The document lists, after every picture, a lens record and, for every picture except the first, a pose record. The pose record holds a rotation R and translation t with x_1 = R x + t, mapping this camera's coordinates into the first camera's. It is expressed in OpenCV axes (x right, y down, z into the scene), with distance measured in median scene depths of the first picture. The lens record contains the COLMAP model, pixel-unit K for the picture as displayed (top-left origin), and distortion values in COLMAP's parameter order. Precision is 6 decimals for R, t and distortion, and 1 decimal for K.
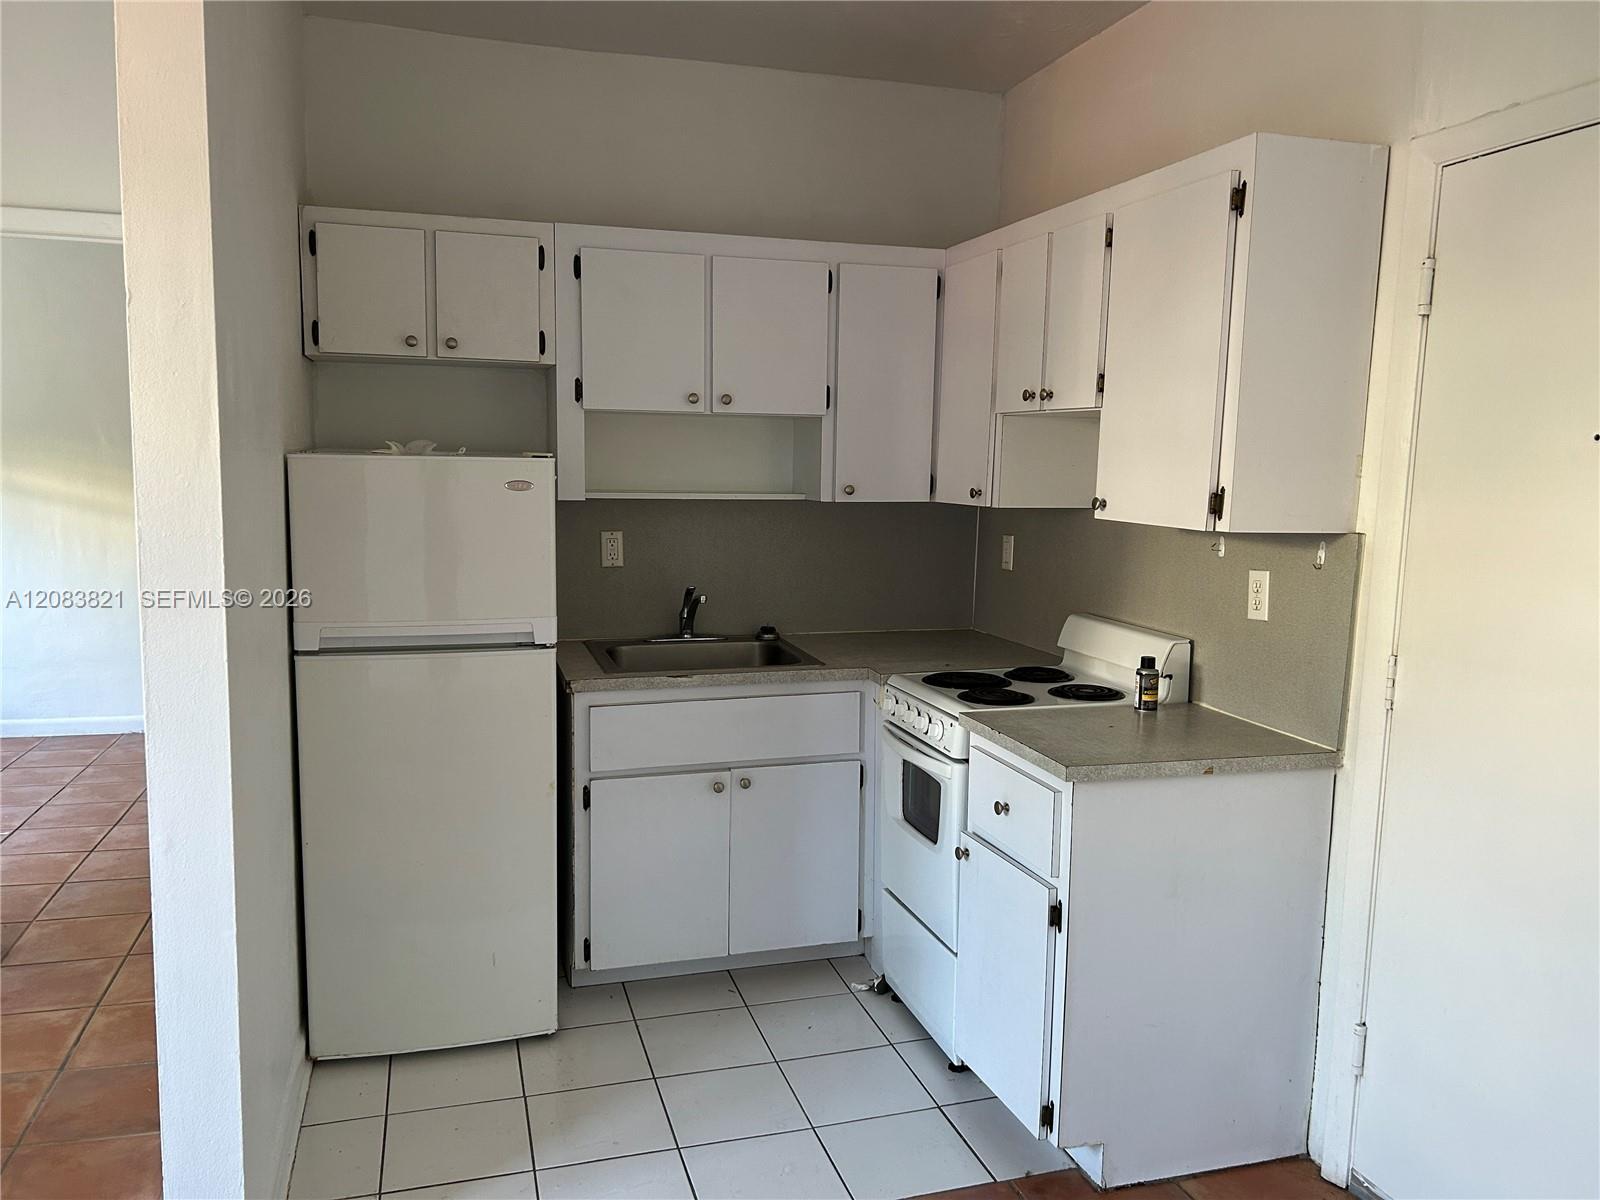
lens RADIAL K [[1200.6, 0, 784.7], [0, 1200.6, 605.3], [0, 0, 1]] dist [0.034406, -0.028769]
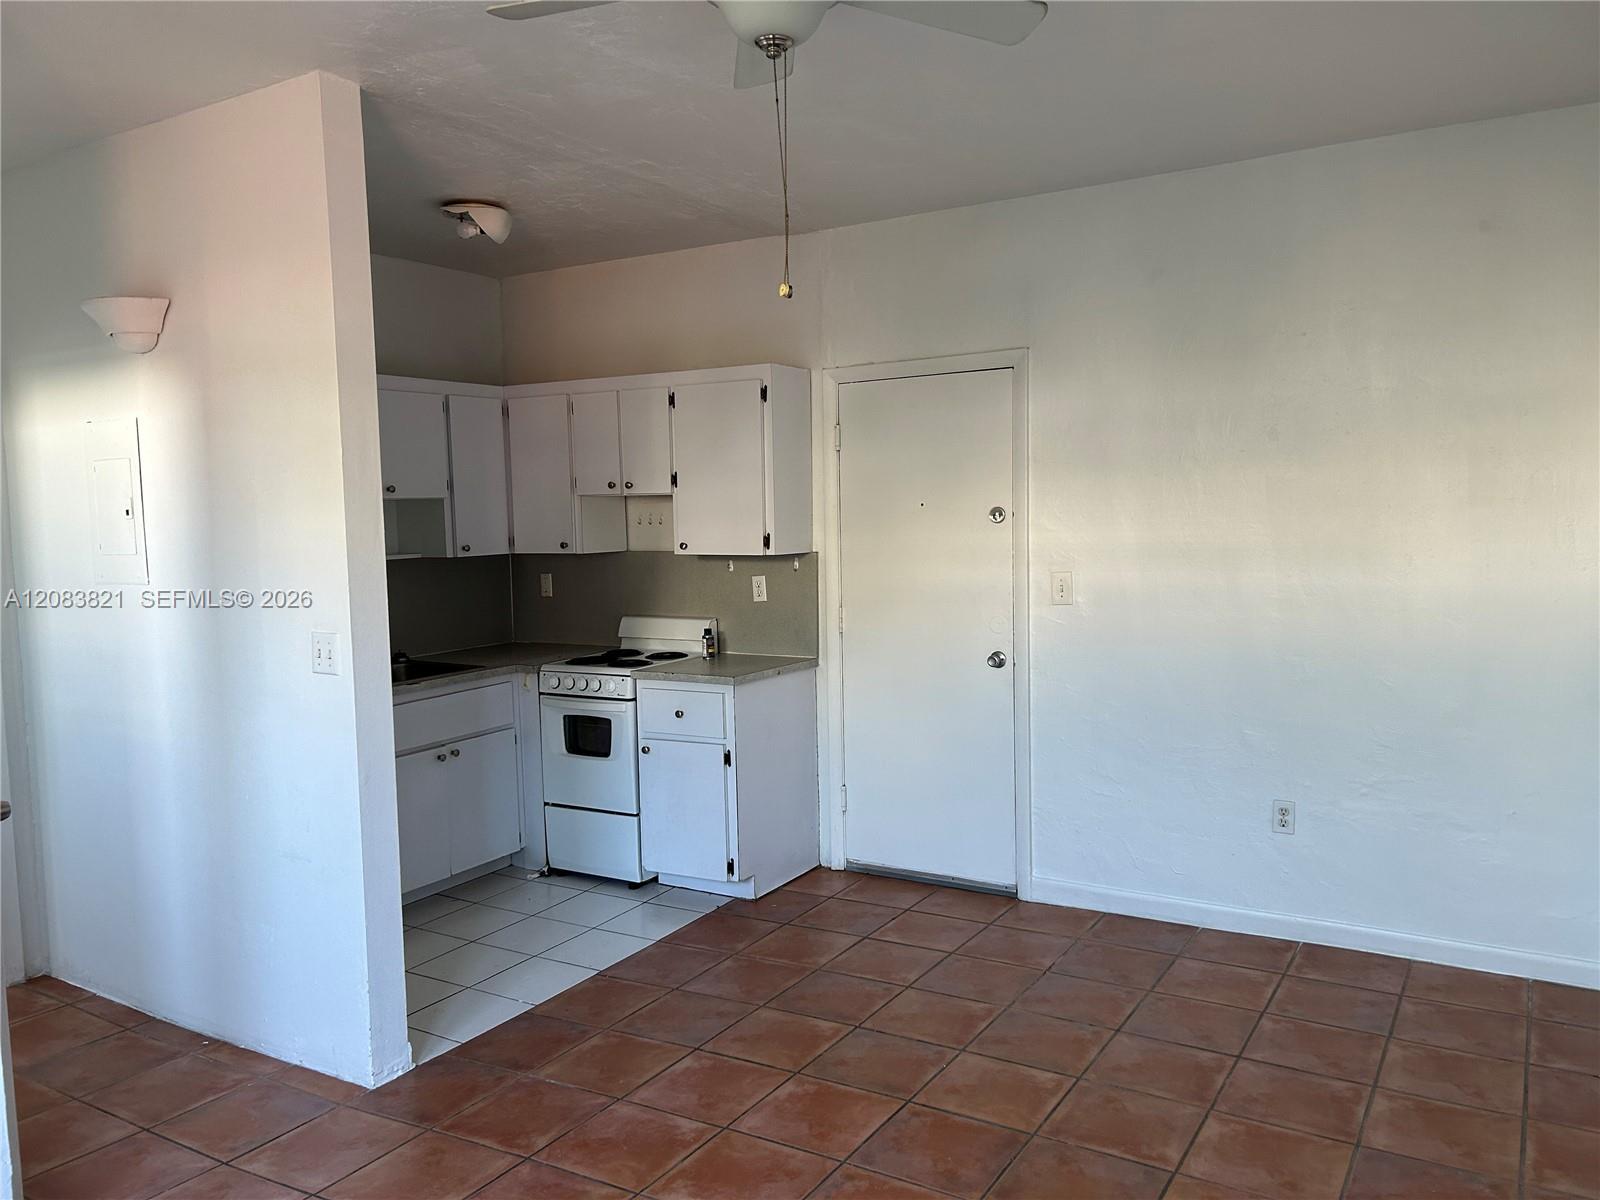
lens RADIAL K [[1200.6, 0, 807.6], [0, 1200.6, 600.7], [0, 0, 1]] dist [0.034406, -0.028769]
pose [[0.734228, -0.086542, 0.673365, -0.814254], [0.117785, 0.993039, -0.000804, 0.020845], [-0.668608, 0.079902, 0.739310, -0.446713]]
